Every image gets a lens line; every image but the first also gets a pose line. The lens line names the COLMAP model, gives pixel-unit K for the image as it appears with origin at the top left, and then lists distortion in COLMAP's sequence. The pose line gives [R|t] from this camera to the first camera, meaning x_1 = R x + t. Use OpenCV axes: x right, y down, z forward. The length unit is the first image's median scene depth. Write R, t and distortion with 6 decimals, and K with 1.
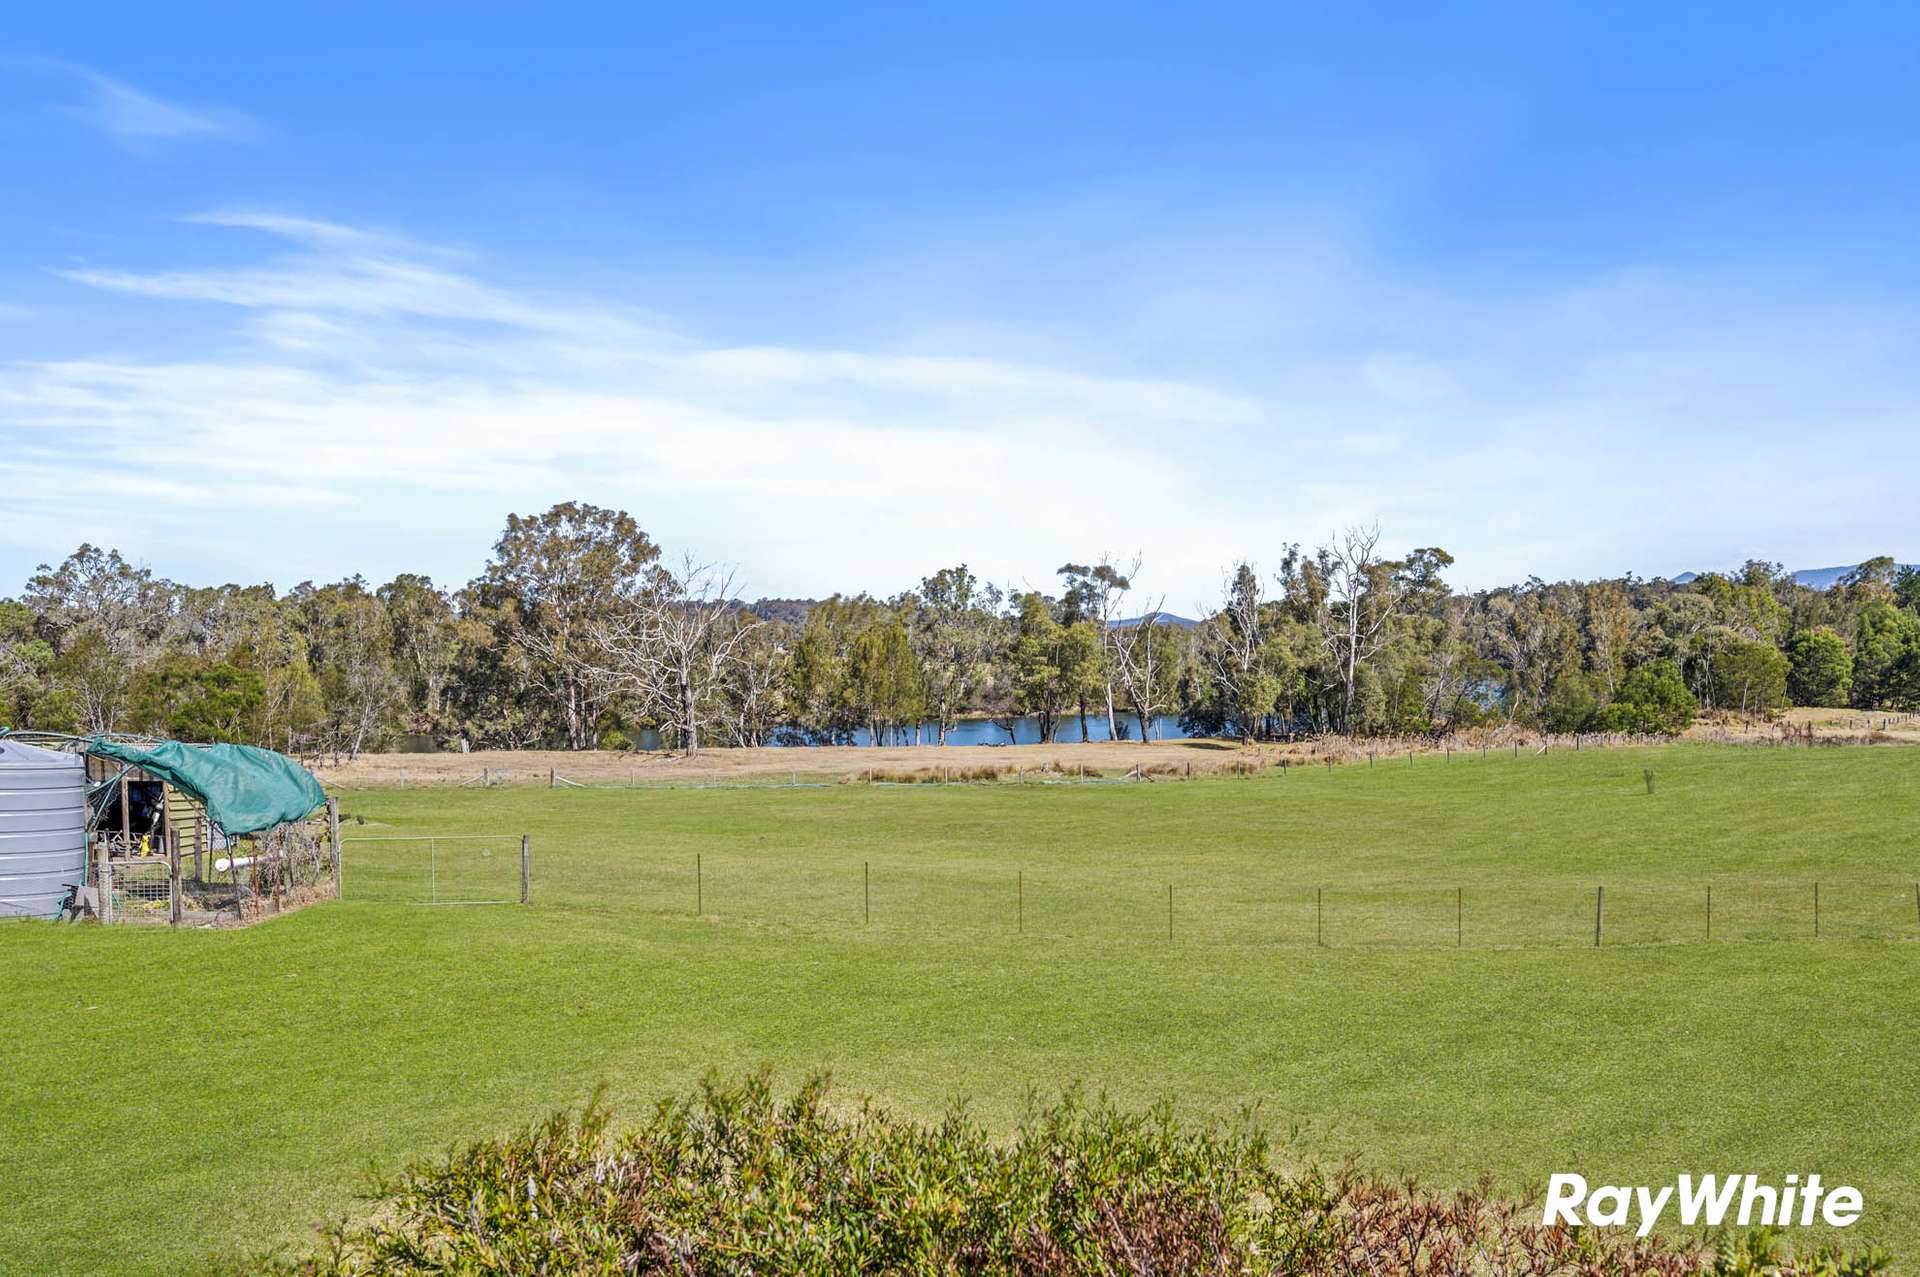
lens RADIAL K [[1640.6, 0, 943.9], [0, 1640.6, 778.1], [0, 0, 1]] dist [-0.011718, 0.009352]
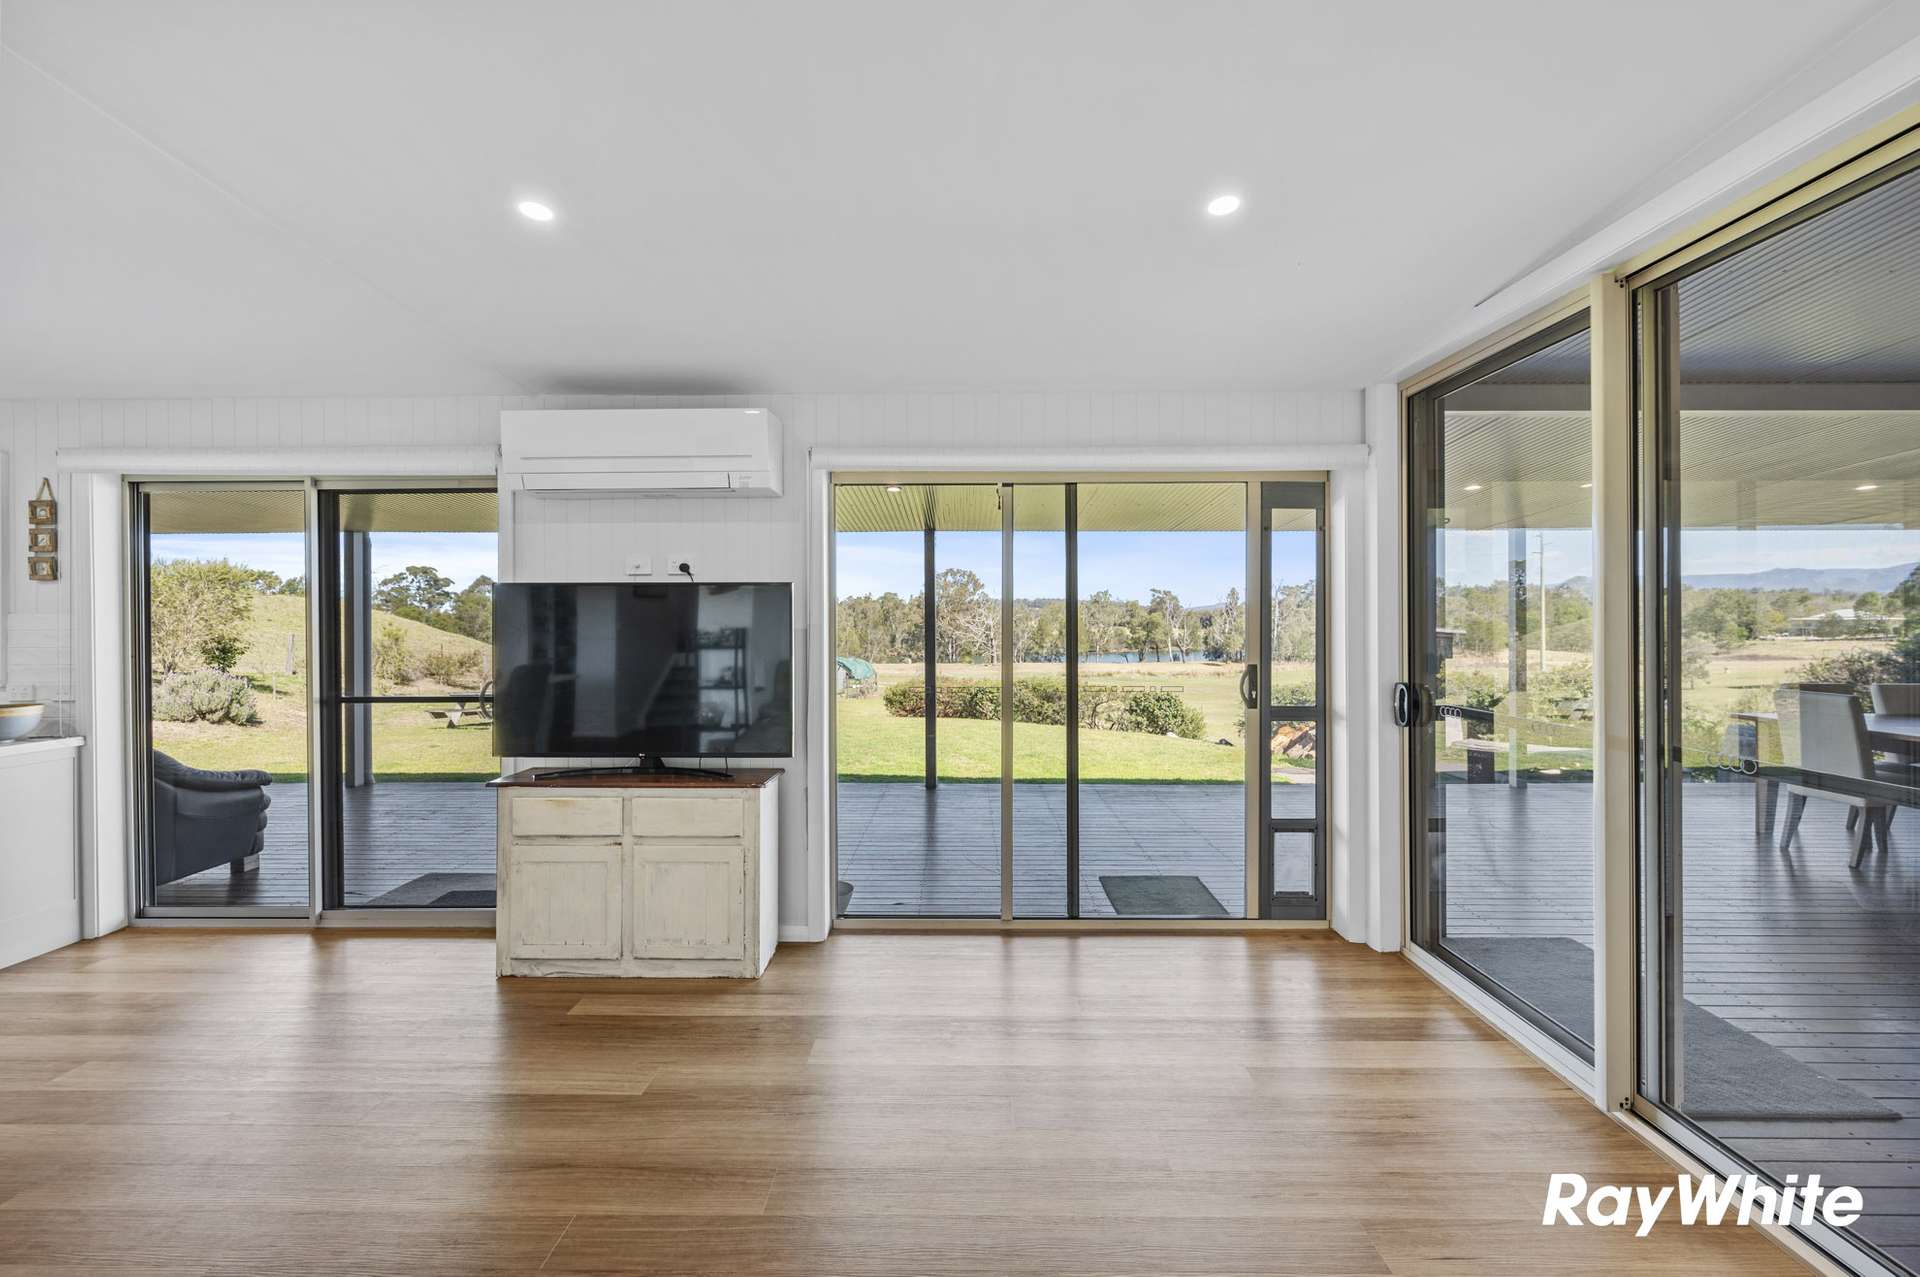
lens RADIAL K [[760.6, 0, 961.7], [0, 760.6, 617.3], [0, 0, 1]] dist [0.000027, -0.000387]
pose [[0.976762, -0.002193, -0.214316, 0.044214], [-0.015044, 0.996780, -0.078764, 0.004467], [0.213799, 0.080158, 0.973584, -0.152358]]
